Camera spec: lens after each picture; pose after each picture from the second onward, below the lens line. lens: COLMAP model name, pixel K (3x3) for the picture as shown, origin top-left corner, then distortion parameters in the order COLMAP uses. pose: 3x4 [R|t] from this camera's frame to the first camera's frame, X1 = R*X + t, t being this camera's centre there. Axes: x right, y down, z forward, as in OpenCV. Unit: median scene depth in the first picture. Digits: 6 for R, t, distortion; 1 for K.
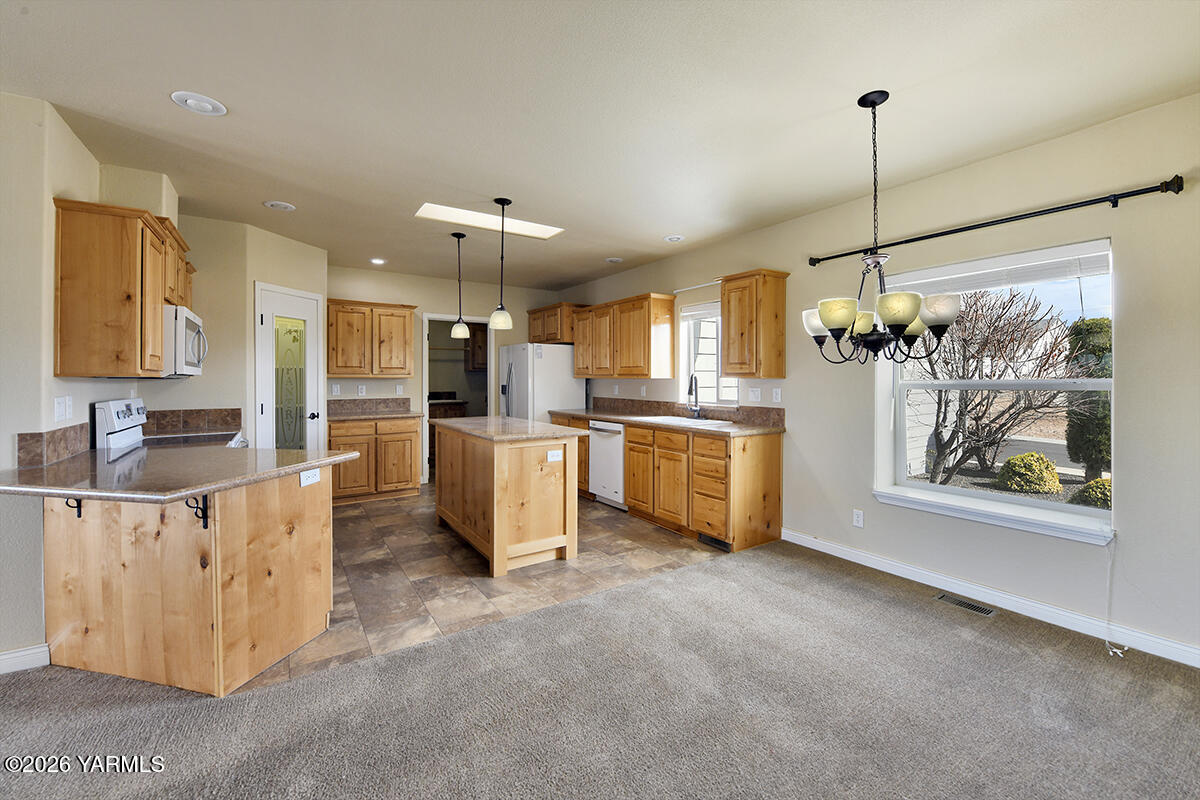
lens RADIAL K [[486.5, 0, 595.0], [0, 486.5, 375.6], [0, 0, 1]] dist [-0.016747, -0.000394]
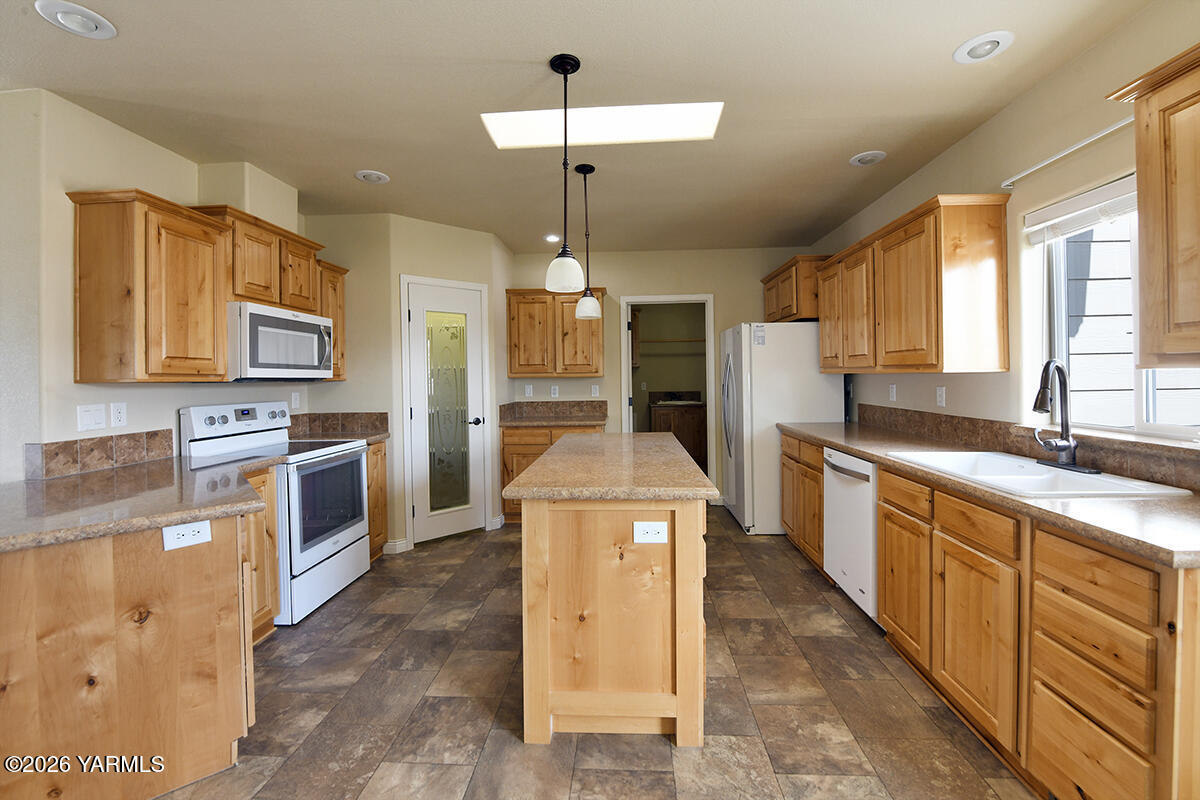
lens RADIAL K [[486.5, 0, 595.0], [0, 486.5, 375.6], [0, 0, 1]] dist [-0.016747, -0.000394]
pose [[0.804795, -0.012697, -0.593417, 0.138007], [0.017428, 0.999846, 0.002242, 0.001616], [0.593297, -0.012146, 0.804892, 0.462662]]
